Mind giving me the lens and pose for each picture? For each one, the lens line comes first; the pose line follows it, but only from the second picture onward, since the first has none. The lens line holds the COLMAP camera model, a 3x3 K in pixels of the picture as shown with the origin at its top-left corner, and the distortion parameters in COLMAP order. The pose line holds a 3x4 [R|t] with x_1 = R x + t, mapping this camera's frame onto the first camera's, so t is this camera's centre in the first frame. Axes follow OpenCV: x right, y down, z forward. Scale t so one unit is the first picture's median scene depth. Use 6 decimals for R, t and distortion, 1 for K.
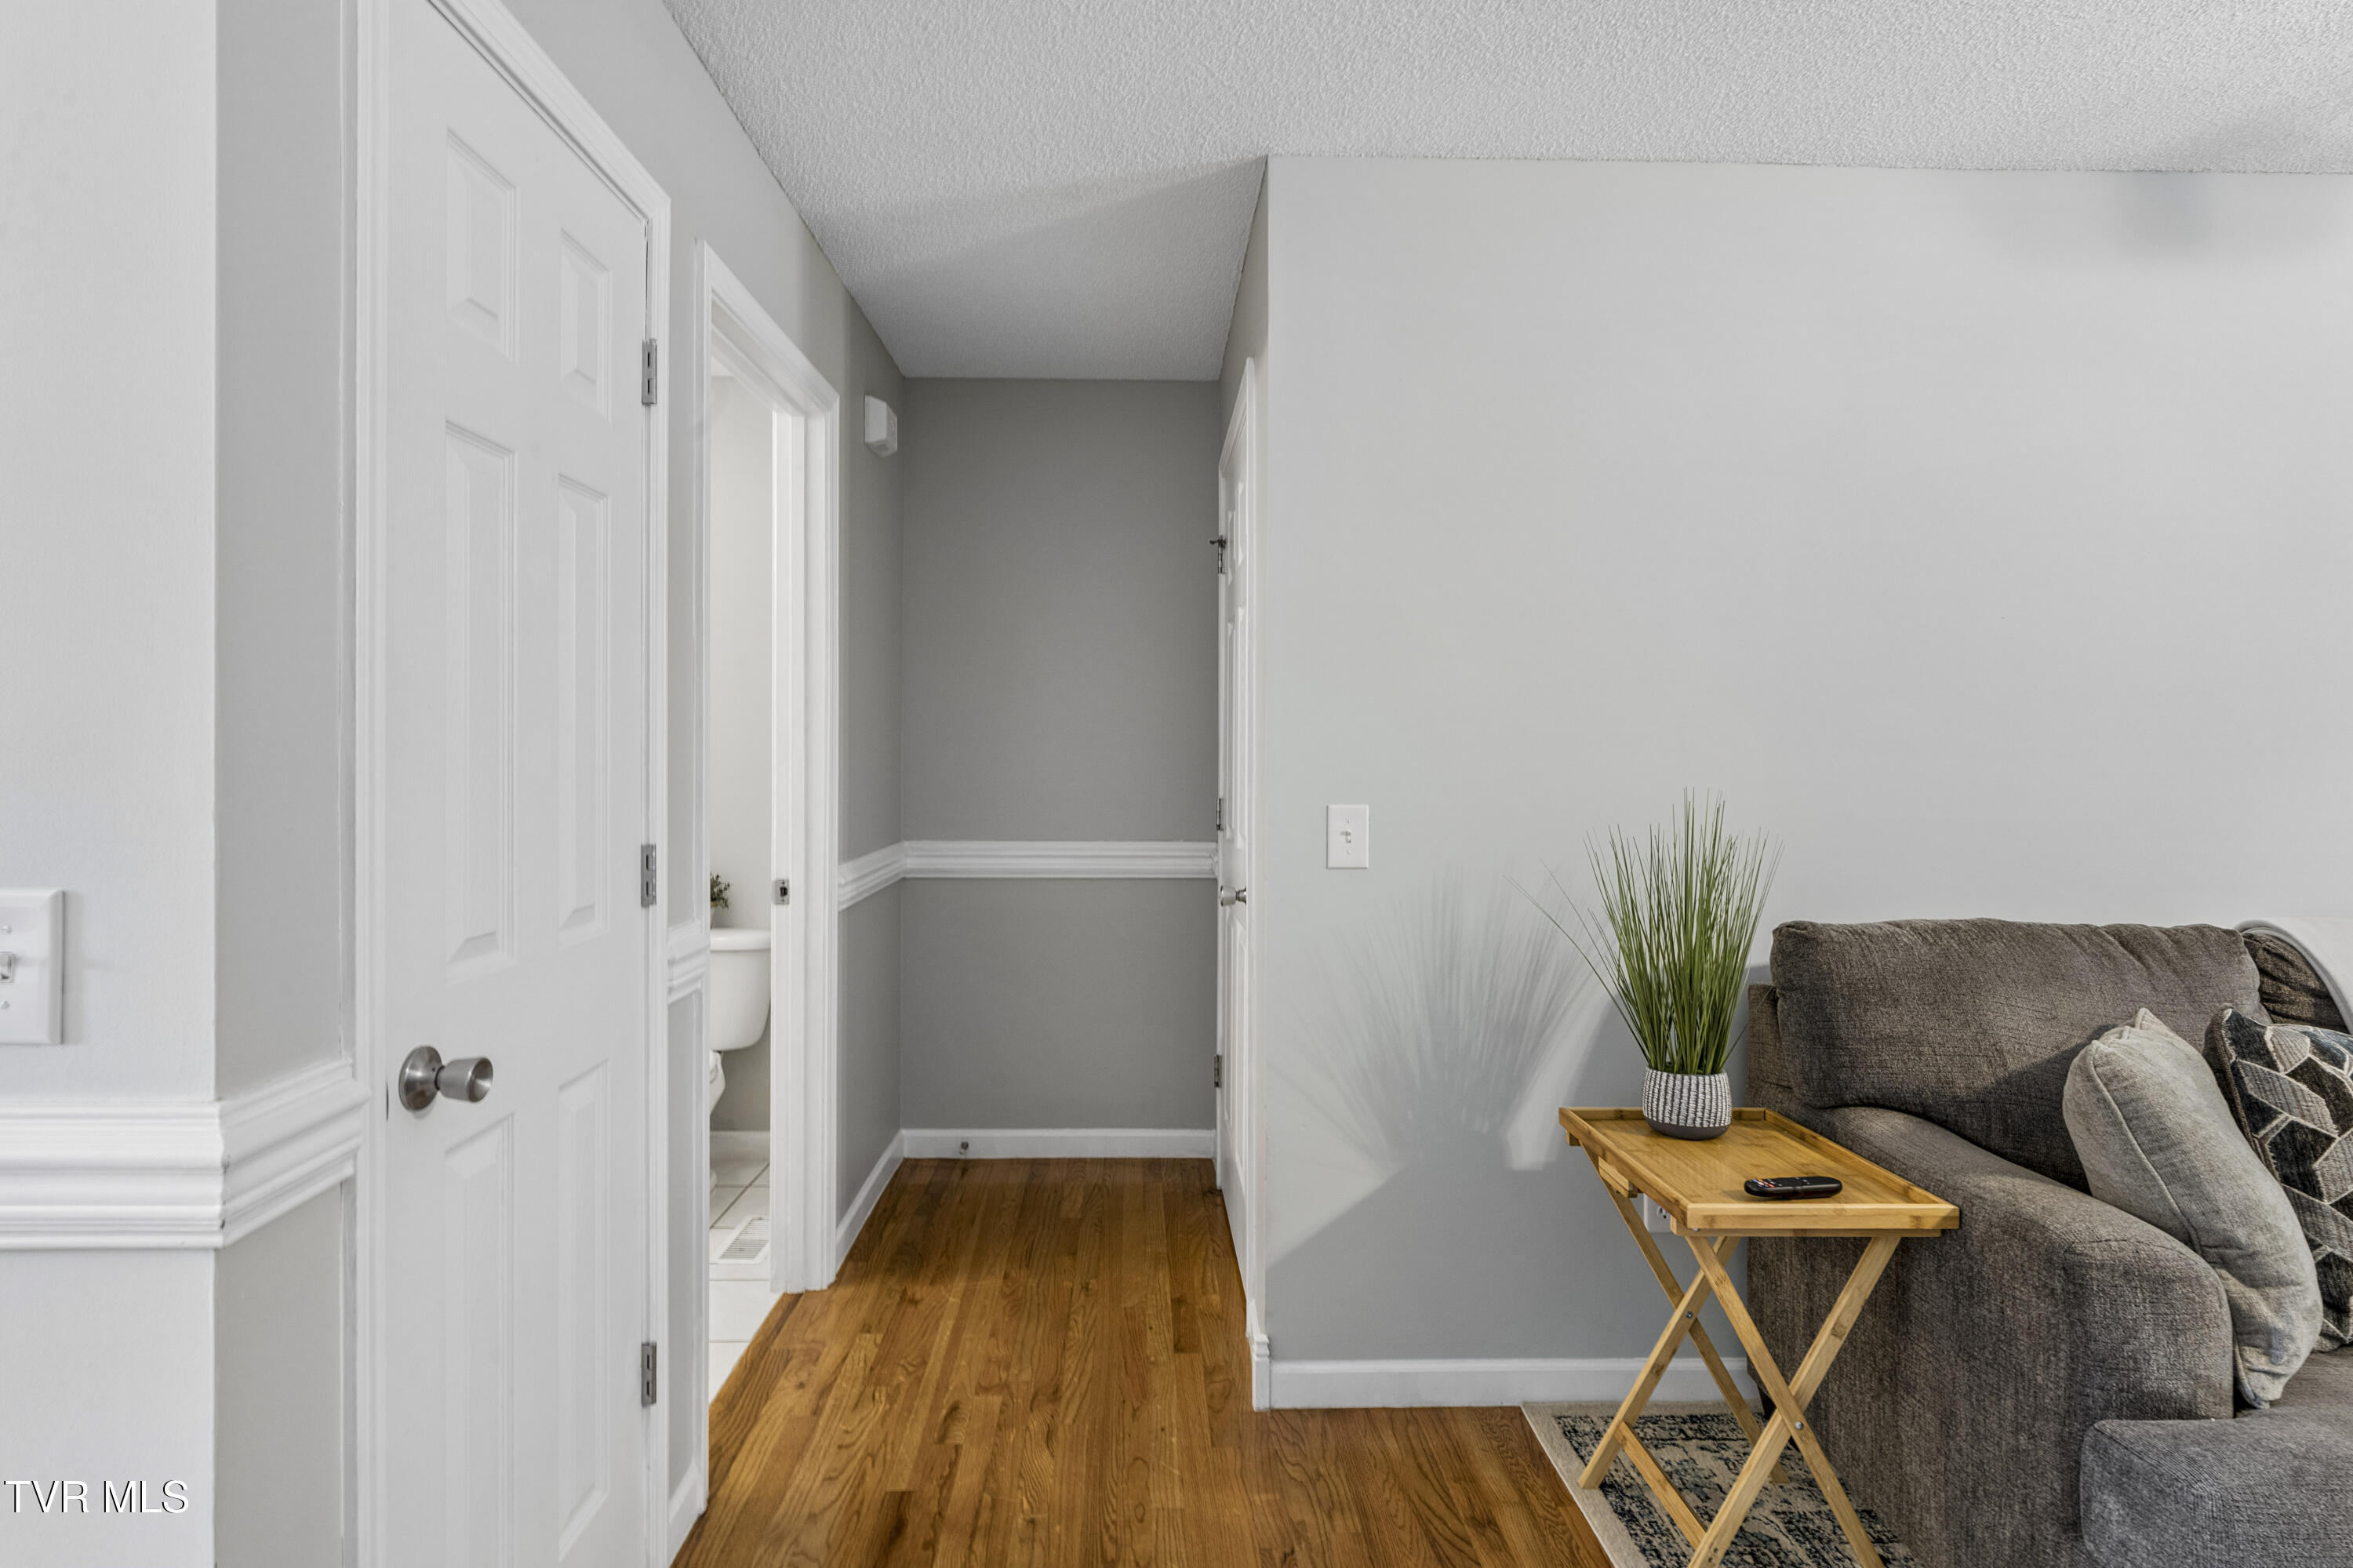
lens RADIAL K [[1205.0, 0, 1172.0], [0, 1205.0, 772.8], [0, 0, 1]] dist [-0.004064, 0.001975]
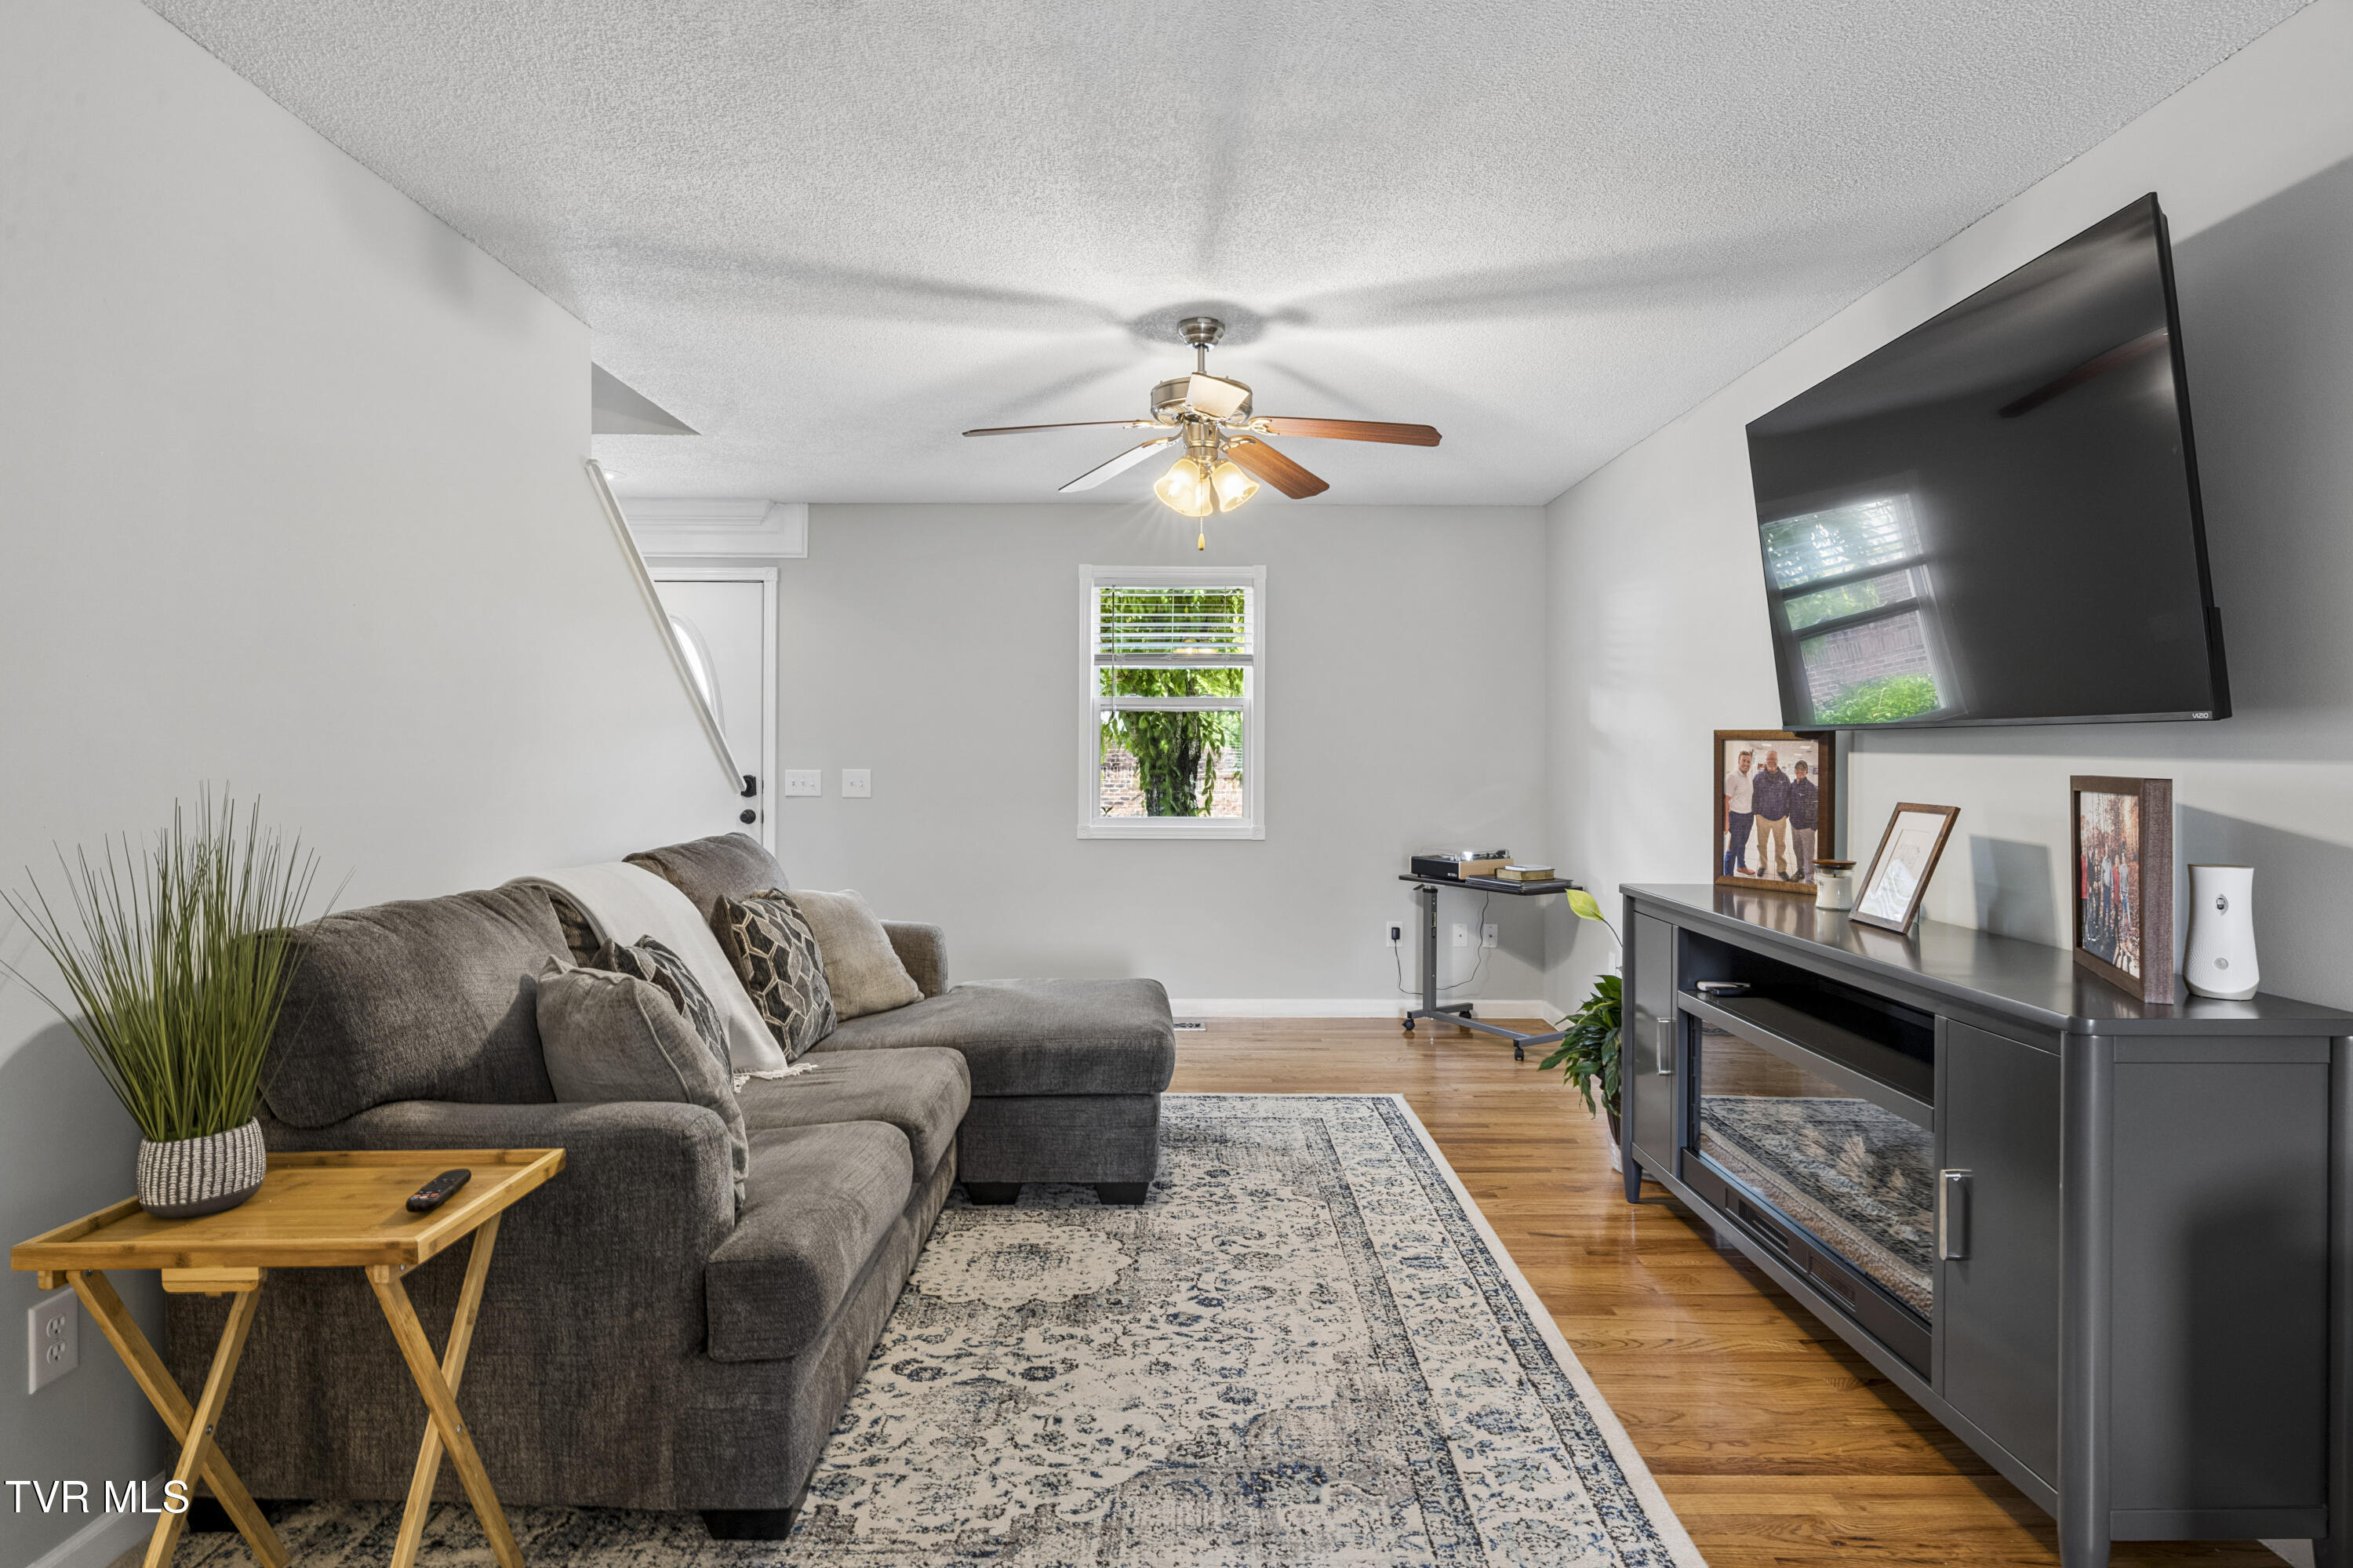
lens RADIAL K [[1231.5, 0, 1187.8], [0, 1231.5, 771.2], [0, 0, 1]] dist [-0.002102, -0.000103]
pose [[0.019693, -0.021491, 0.999575, -0.401948], [0.008562, 0.999736, 0.021326, -0.006753], [-0.999769, 0.008139, 0.019872, 0.342381]]
